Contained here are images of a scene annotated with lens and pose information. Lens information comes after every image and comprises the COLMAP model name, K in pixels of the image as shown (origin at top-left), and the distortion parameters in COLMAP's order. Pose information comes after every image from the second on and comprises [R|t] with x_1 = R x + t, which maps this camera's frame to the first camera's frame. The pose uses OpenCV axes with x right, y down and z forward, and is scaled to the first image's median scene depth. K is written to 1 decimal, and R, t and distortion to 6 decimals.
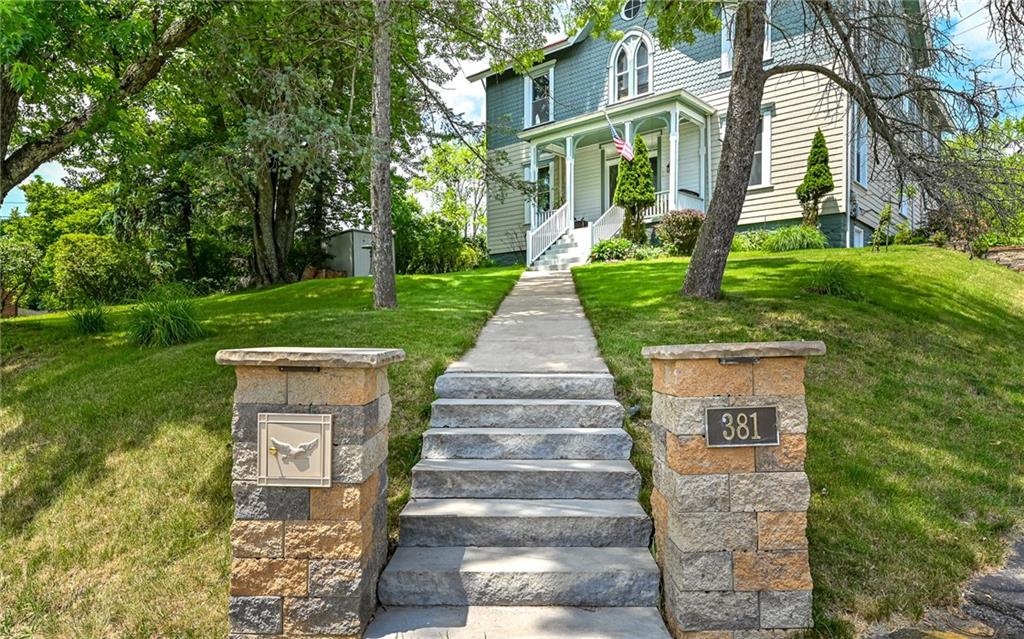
lens RADIAL K [[587.8, 0, 521.6], [0, 587.8, 330.6], [0, 0, 1]] dist [0.004521, 0.001085]
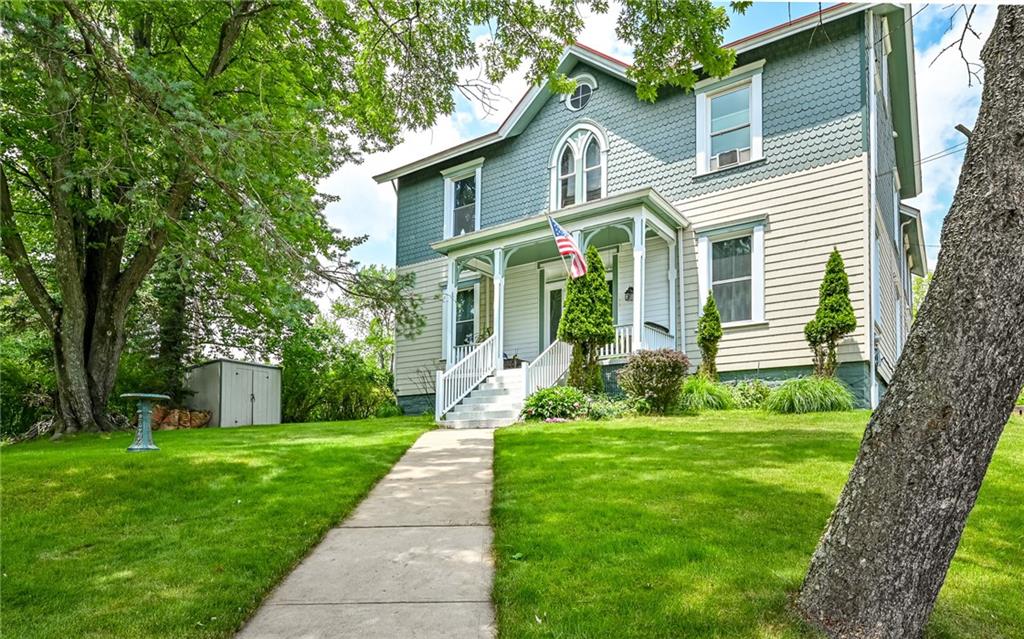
lens RADIAL K [[587.8, 0, 521.6], [0, 587.8, 330.6], [0, 0, 1]] dist [0.004521, 0.001085]
pose [[0.993881, 0.036708, 0.104182, 0.037471], [-0.012706, 0.974898, -0.222290, -0.063365], [-0.109727, 0.219606, 0.969398, 0.302437]]
